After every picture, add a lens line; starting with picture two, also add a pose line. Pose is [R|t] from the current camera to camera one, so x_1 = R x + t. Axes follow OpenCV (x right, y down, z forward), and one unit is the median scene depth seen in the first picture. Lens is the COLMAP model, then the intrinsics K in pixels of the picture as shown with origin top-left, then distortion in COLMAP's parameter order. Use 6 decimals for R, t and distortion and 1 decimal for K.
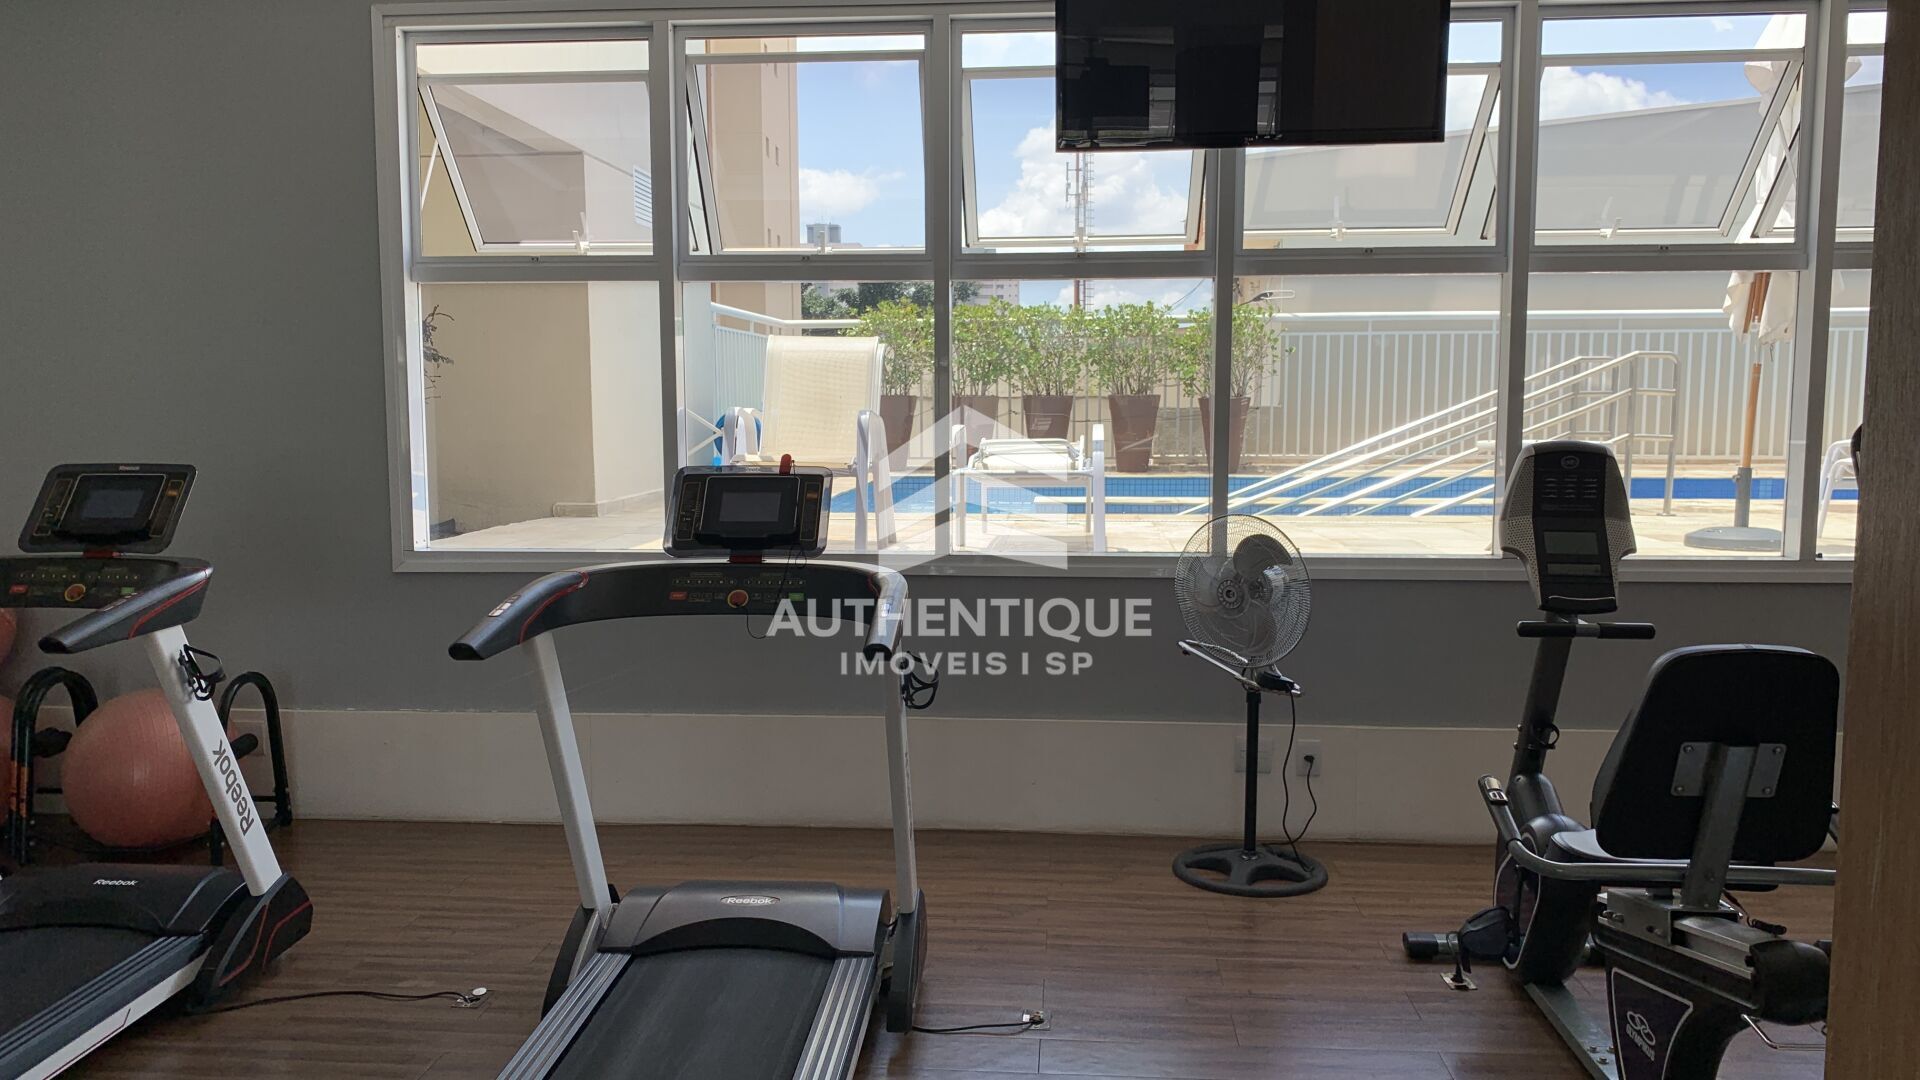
lens RADIAL K [[1432.7, 0, 962.1], [0, 1432.7, 555.5], [0, 0, 1]] dist [-0.003067, 0.000603]
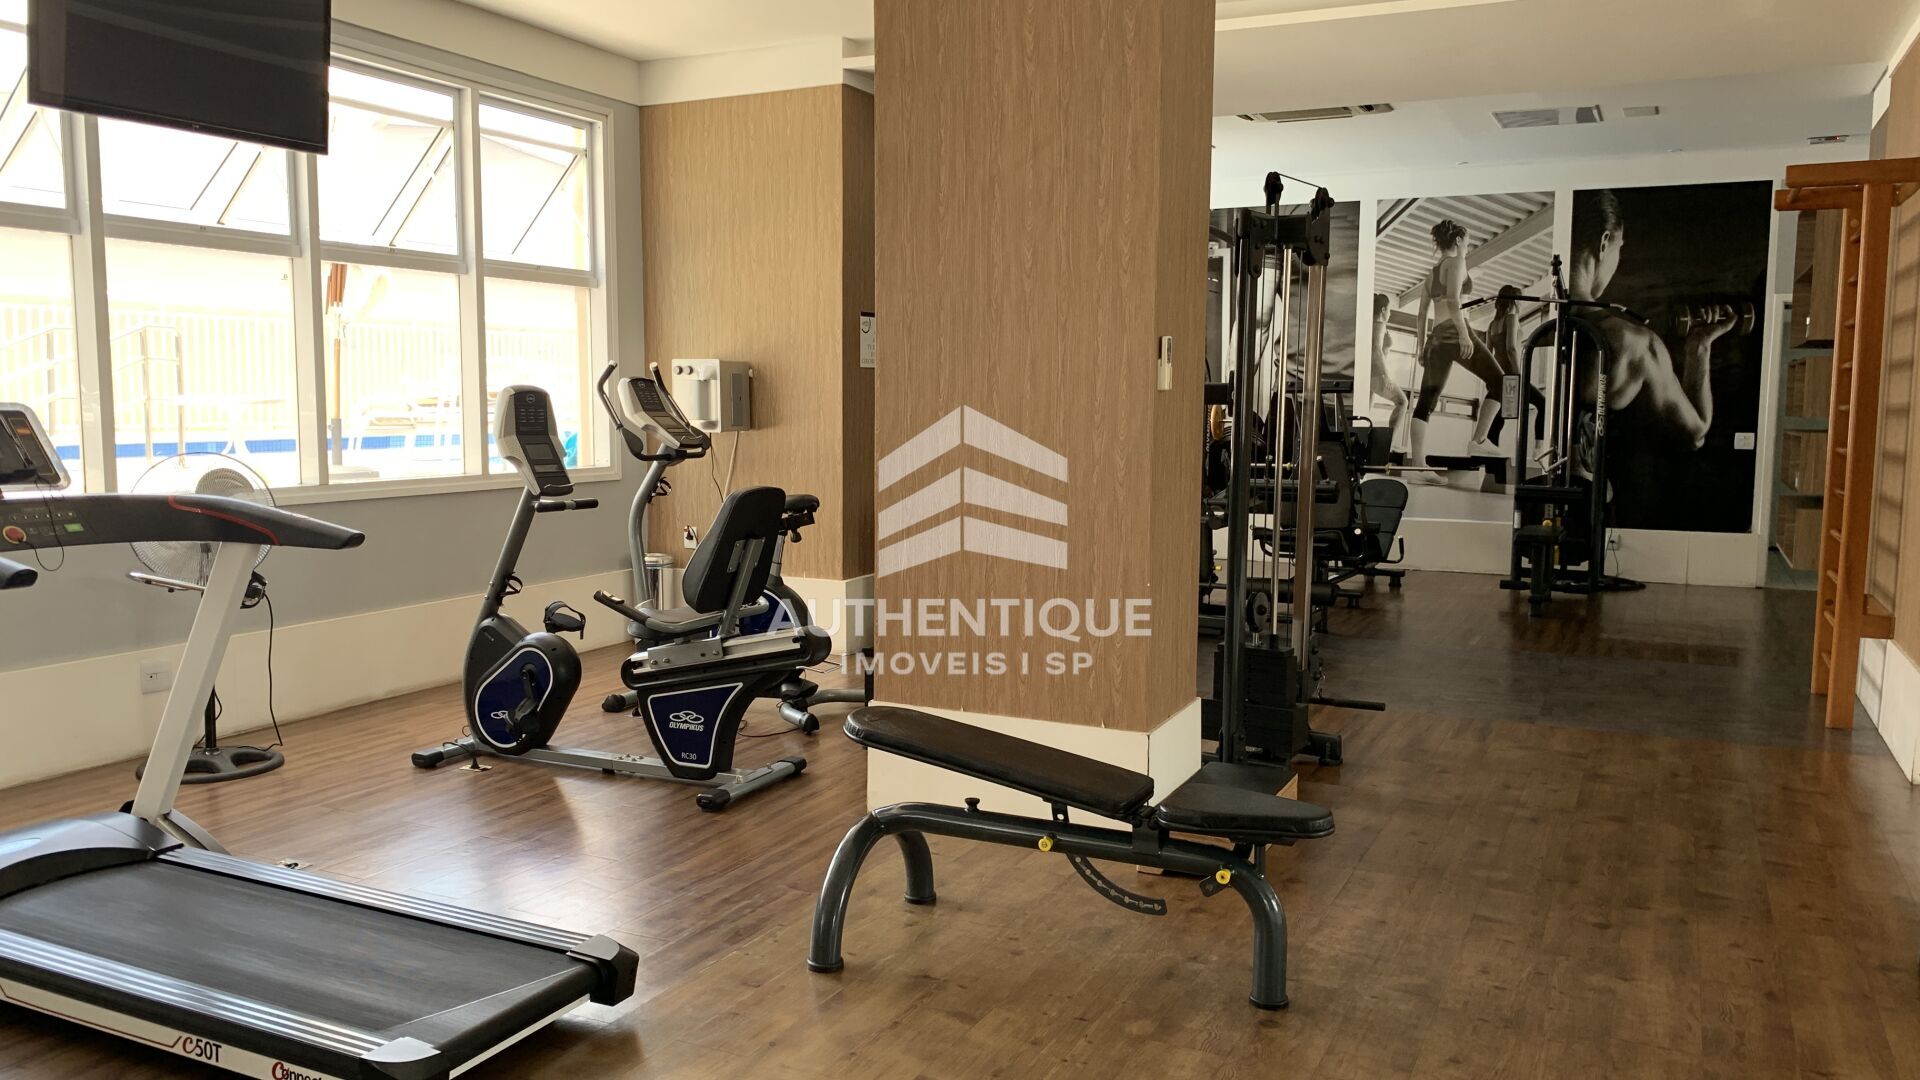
lens RADIAL K [[1432.7, 0, 964.5], [0, 1432.7, 534.1], [0, 0, 1]] dist [-0.003067, 0.000603]
pose [[0.391888, -0.093567, 0.915243, -0.718739], [0.083919, 0.994303, 0.065717, 0.014528], [-0.916178, 0.051052, 0.397508, -0.016084]]
